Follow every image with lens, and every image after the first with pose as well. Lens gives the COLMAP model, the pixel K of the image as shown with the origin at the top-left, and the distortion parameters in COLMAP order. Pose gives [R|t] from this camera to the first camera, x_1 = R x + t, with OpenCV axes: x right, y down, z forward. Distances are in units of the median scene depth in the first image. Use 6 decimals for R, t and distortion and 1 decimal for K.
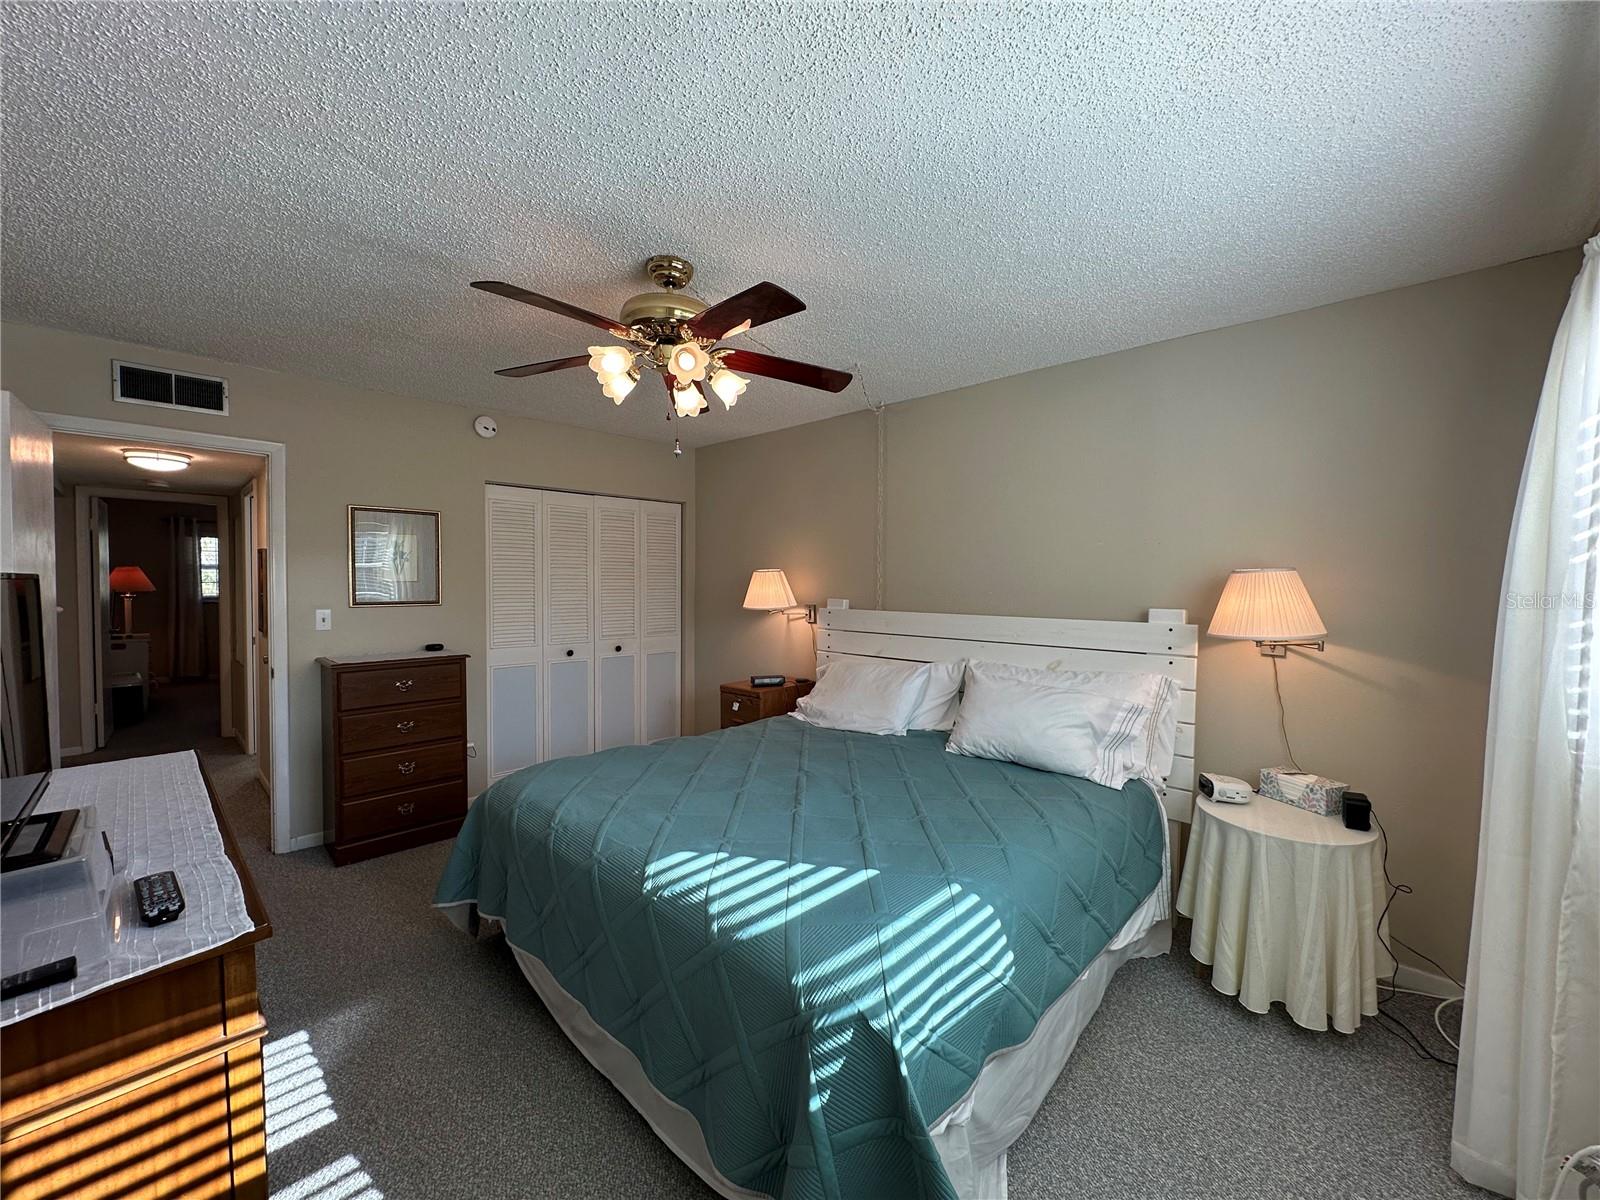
lens RADIAL K [[642.5, 0, 800.0], [0, 642.5, 600.0], [0, 0, 1]] dist [-0.001203, -0.000007]
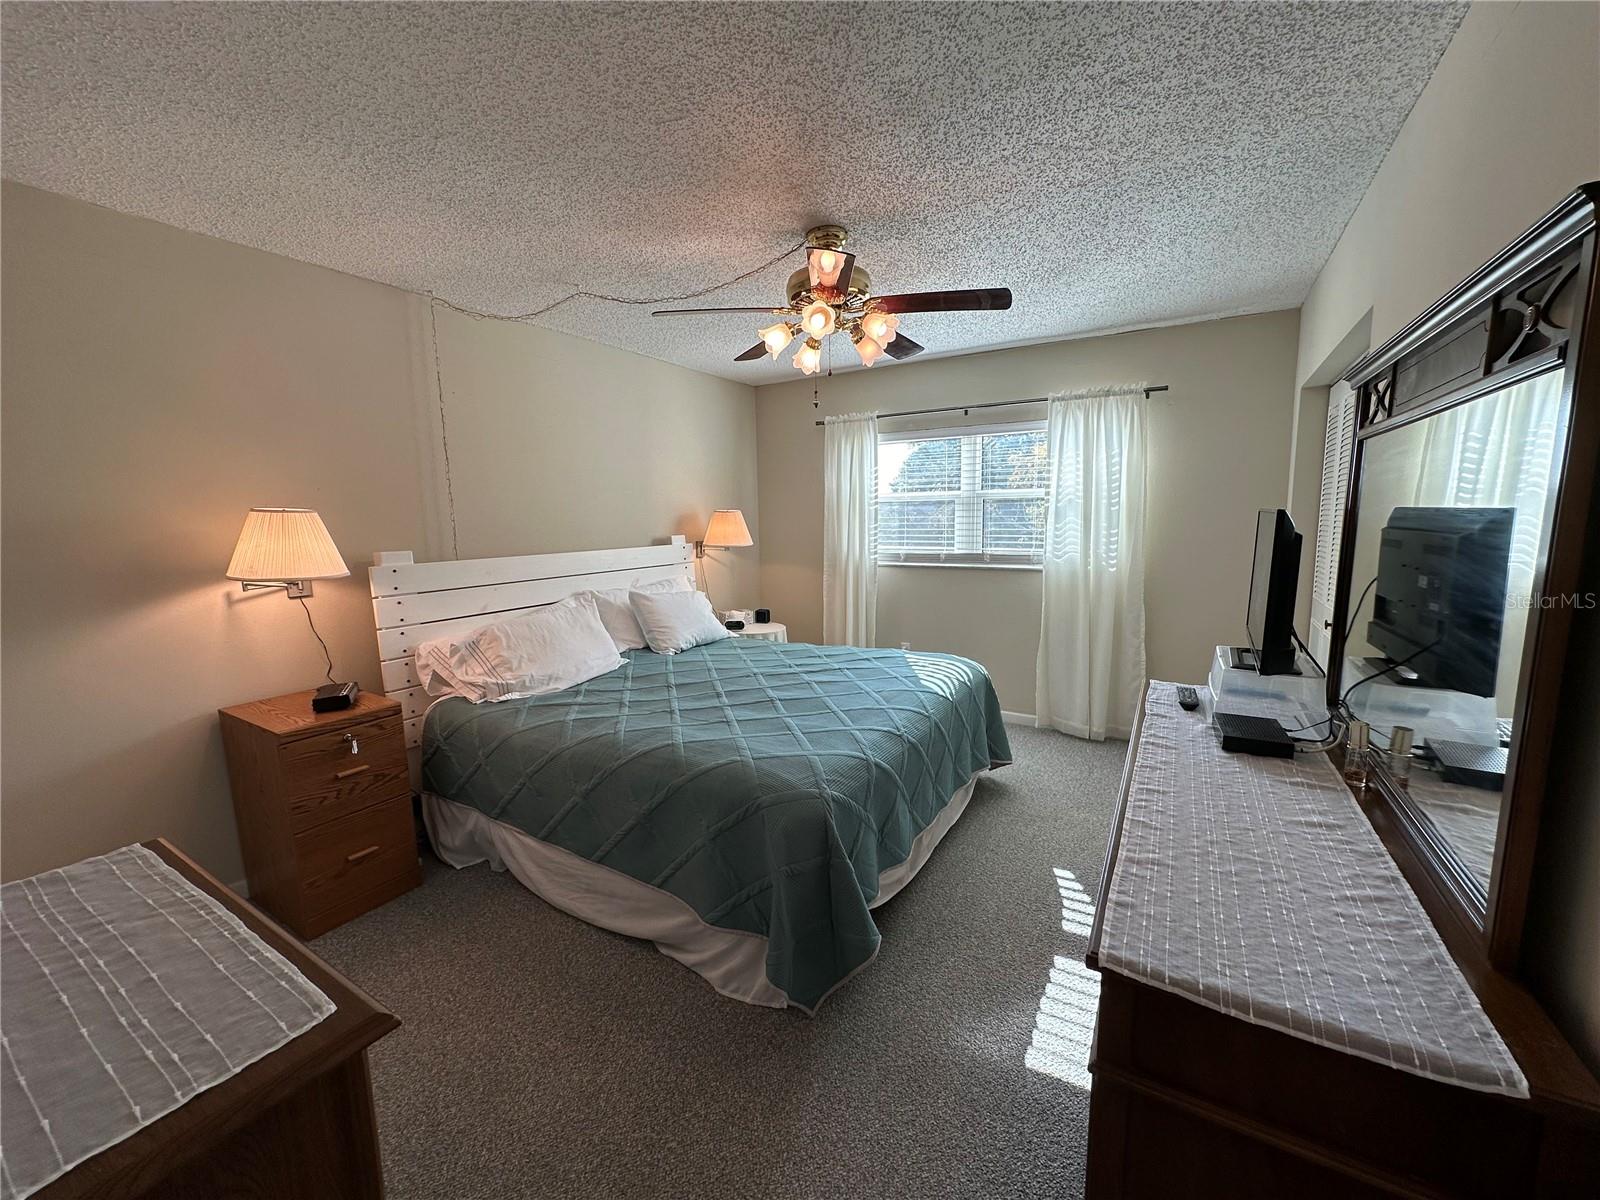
lens RADIAL K [[642.5, 0, 800.0], [0, 642.5, 600.0], [0, 0, 1]] dist [-0.001203, -0.000007]
pose [[-0.240827, -0.128116, 0.962075, -1.281158], [0.045846, 0.988641, 0.143130, -0.053006], [-0.969485, 0.078577, -0.232218, 1.284711]]
